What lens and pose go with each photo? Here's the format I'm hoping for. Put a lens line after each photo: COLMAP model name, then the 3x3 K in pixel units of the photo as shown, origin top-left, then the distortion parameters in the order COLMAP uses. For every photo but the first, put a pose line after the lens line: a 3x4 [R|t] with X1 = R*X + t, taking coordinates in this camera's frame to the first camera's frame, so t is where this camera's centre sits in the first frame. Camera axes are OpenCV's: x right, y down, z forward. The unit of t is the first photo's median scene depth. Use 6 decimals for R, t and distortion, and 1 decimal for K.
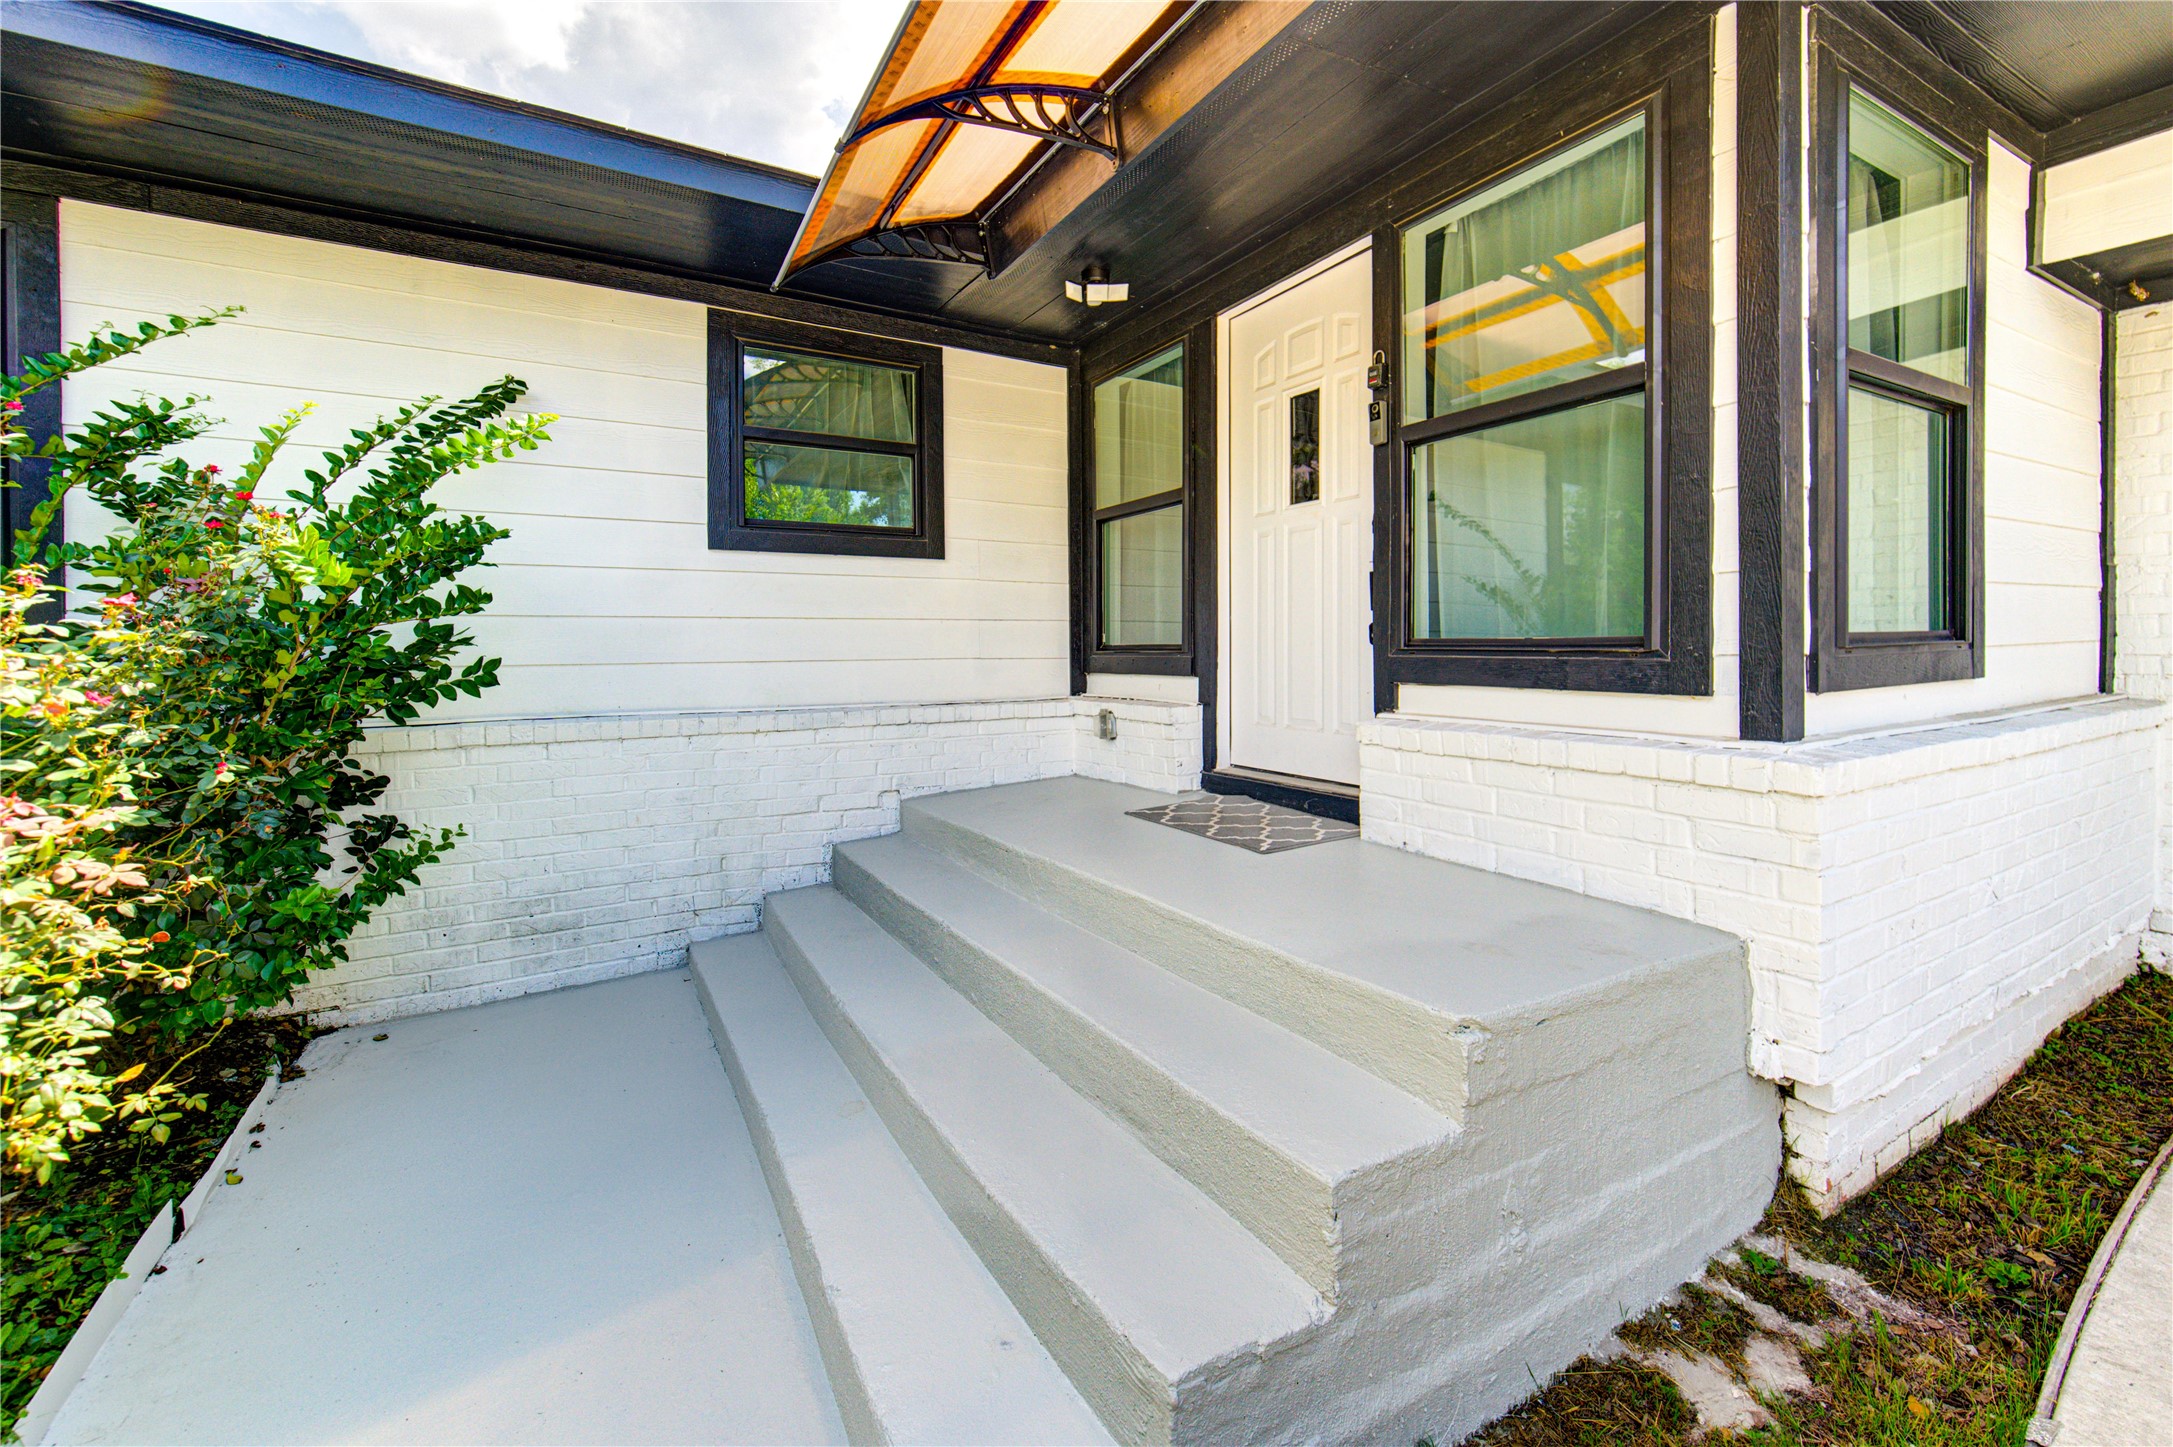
lens RADIAL K [[875.3, 0, 1085.4], [0, 875.3, 647.6], [0, 0, 1]] dist [-0.002123, -0.000145]
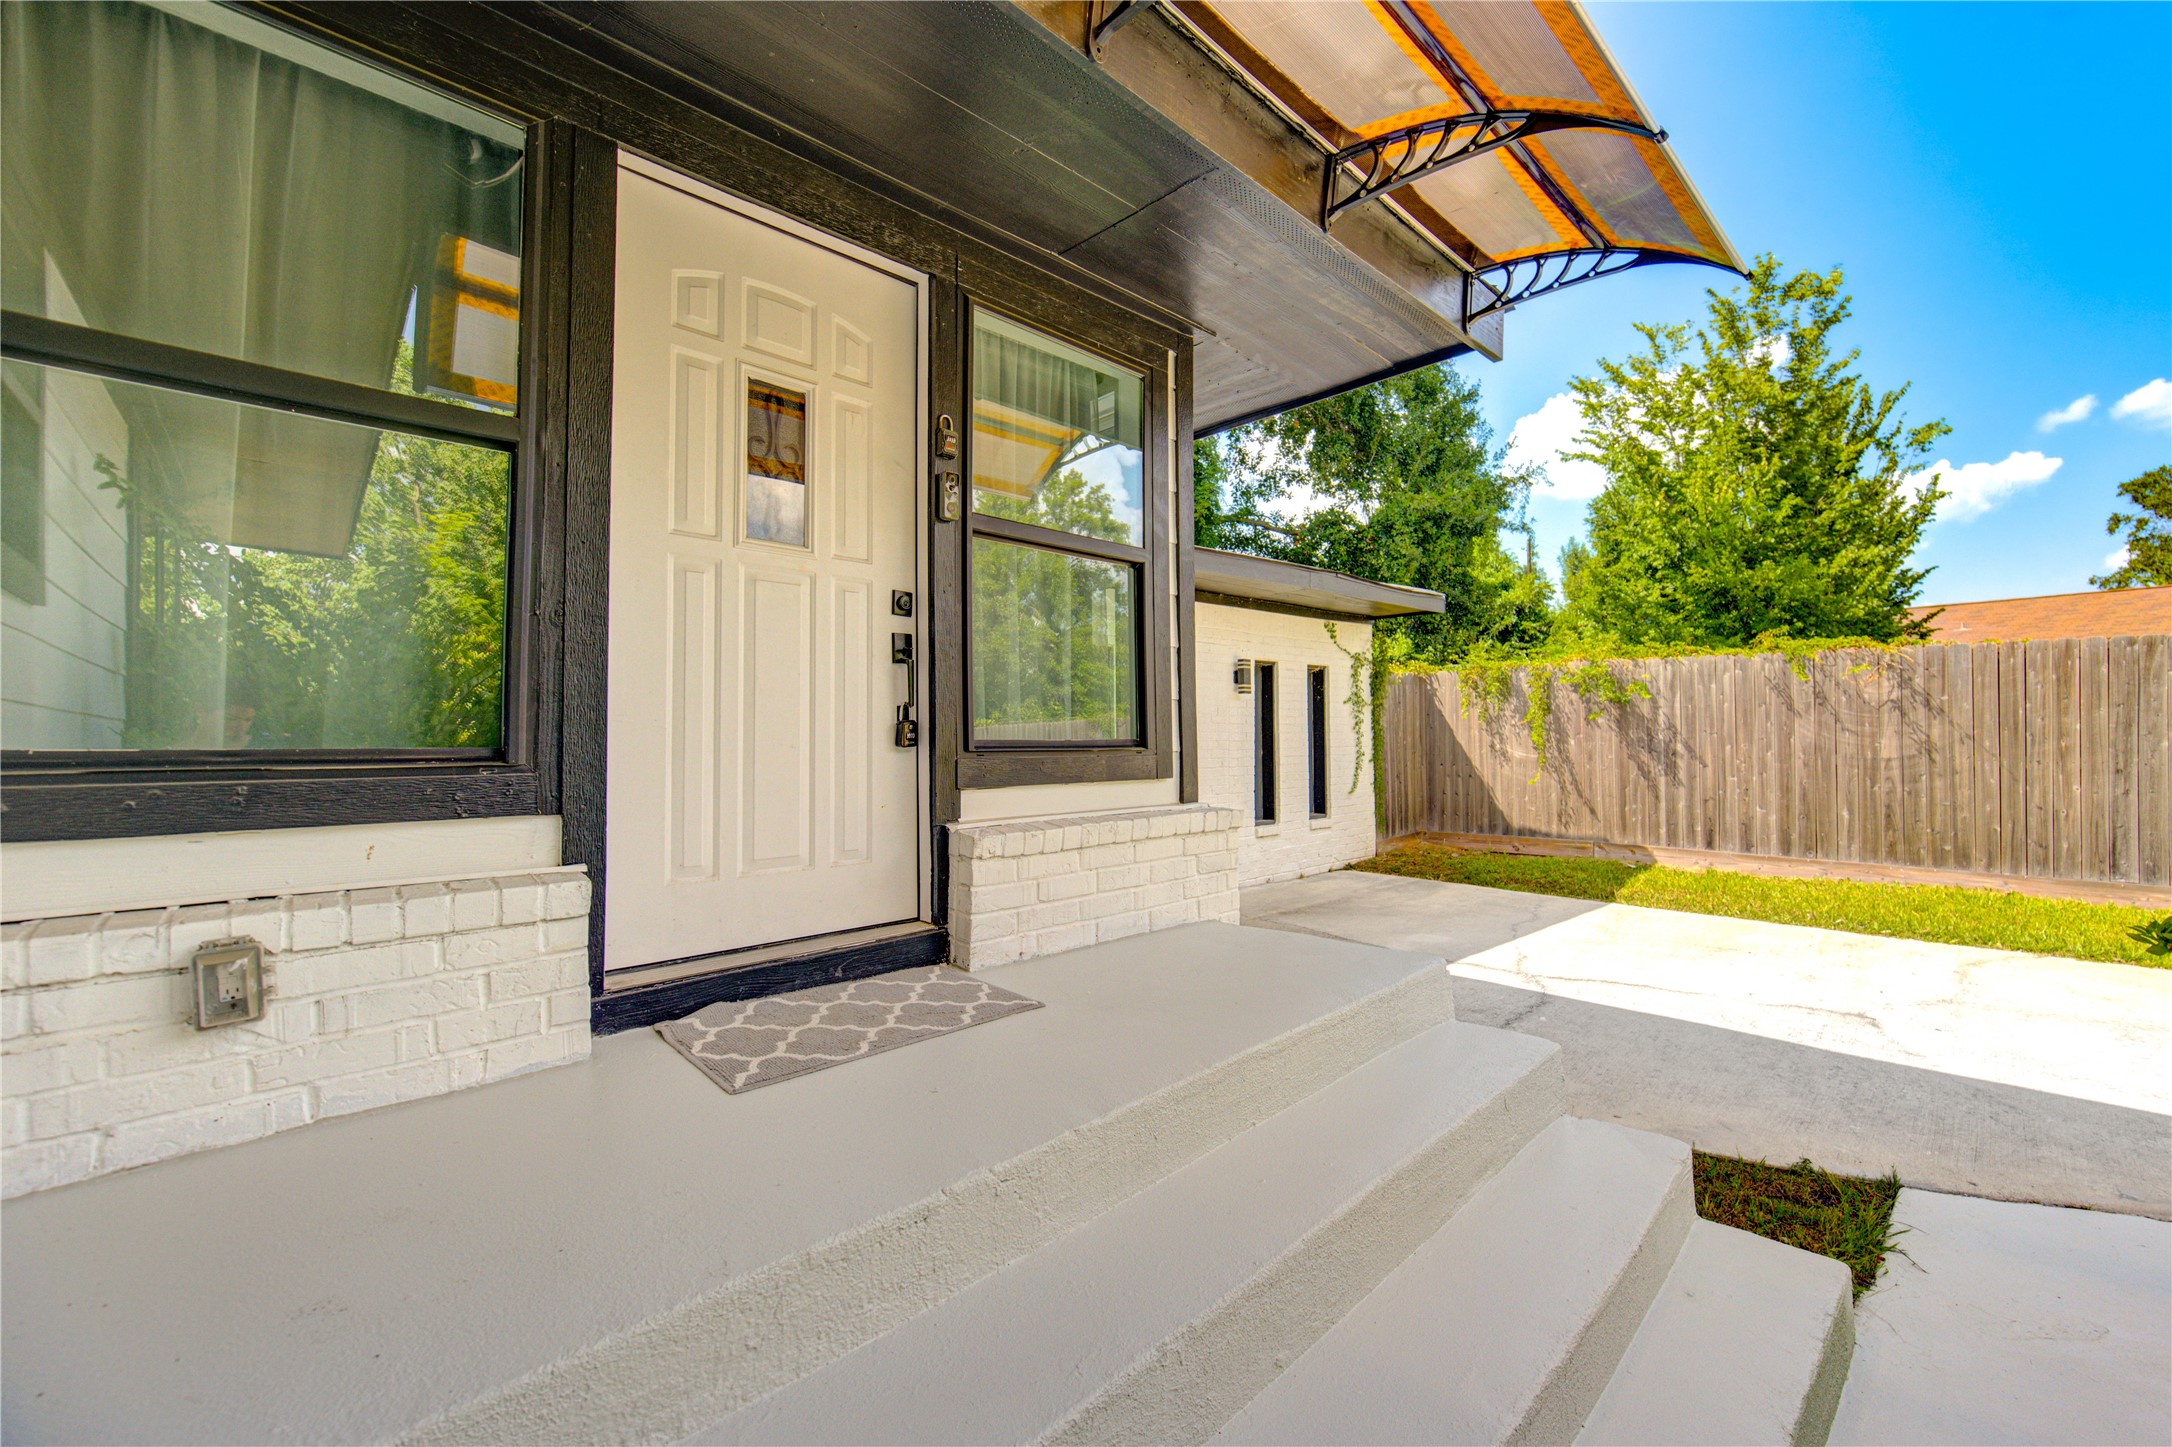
lens RADIAL K [[863.5, 0, 1087.7], [0, 863.5, 713.6], [0, 0, 1]] dist [-0.002399, -0.000229]
pose [[-0.218464, 0.036931, 0.975146, -0.425773], [0.009702, 0.999316, -0.035672, -0.002975], [-0.975797, 0.001668, -0.218673, 0.831516]]
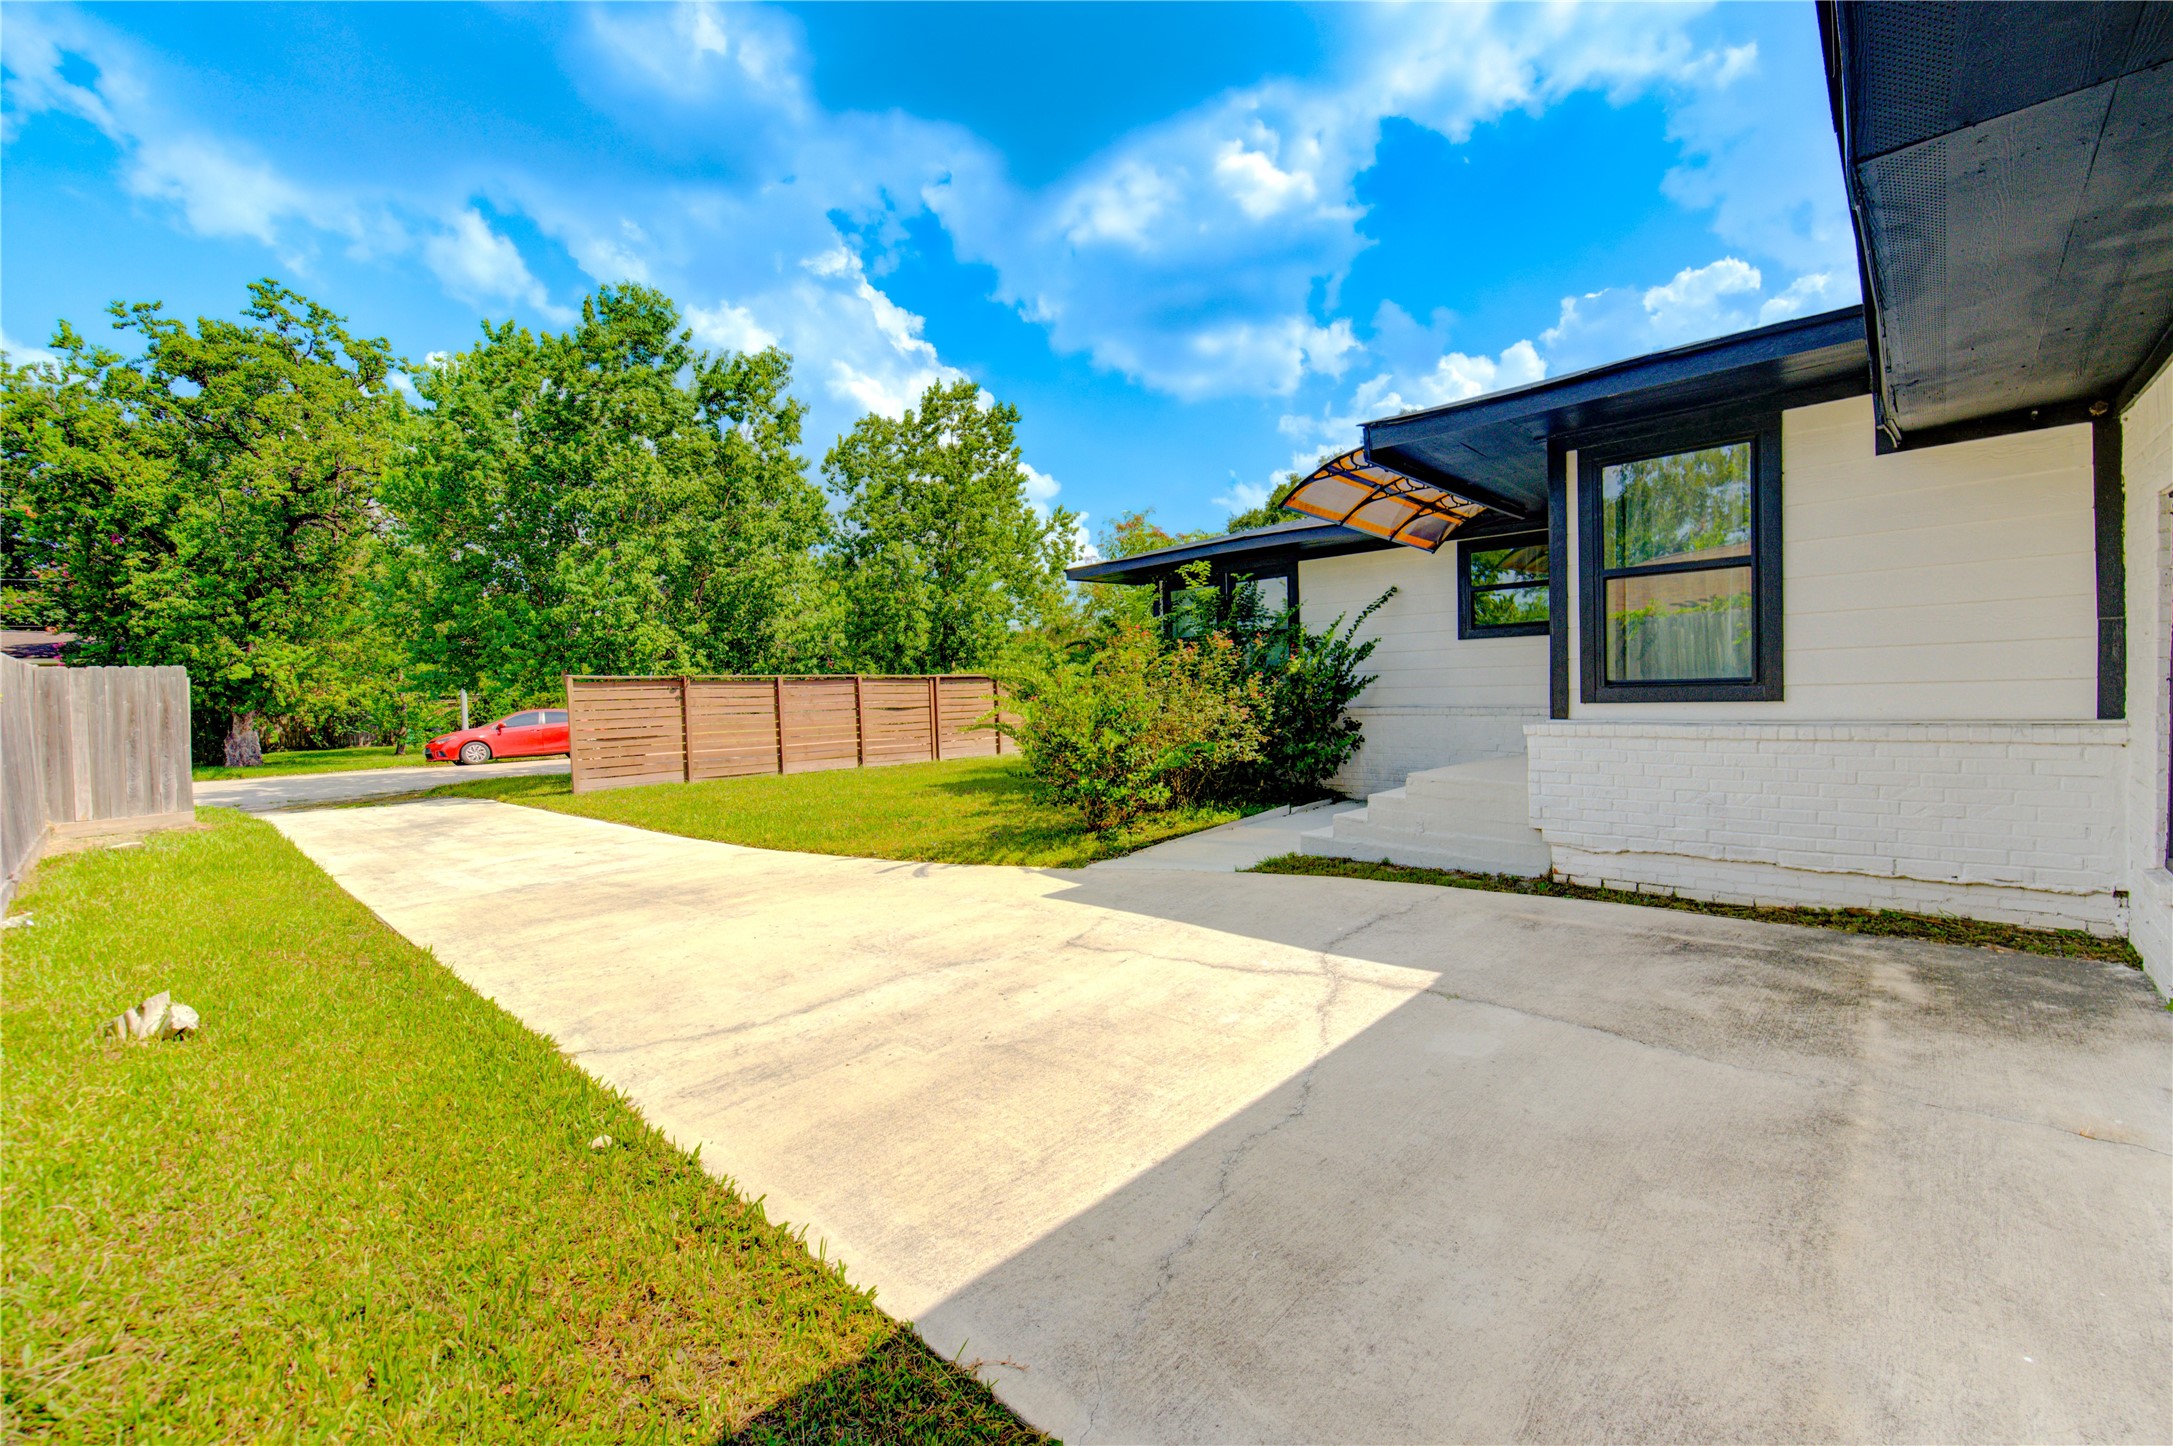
lens RADIAL K [[863.9, 0, 1088.2], [0, 863.9, 713.1], [0, 0, 1]] dist [-0.002399, -0.000229]
pose [[0.270061, 0.033635, -0.962256, 1.666142], [0.028819, 0.998660, 0.042995, -0.043847], [0.962412, -0.039343, 0.268729, -0.670233]]
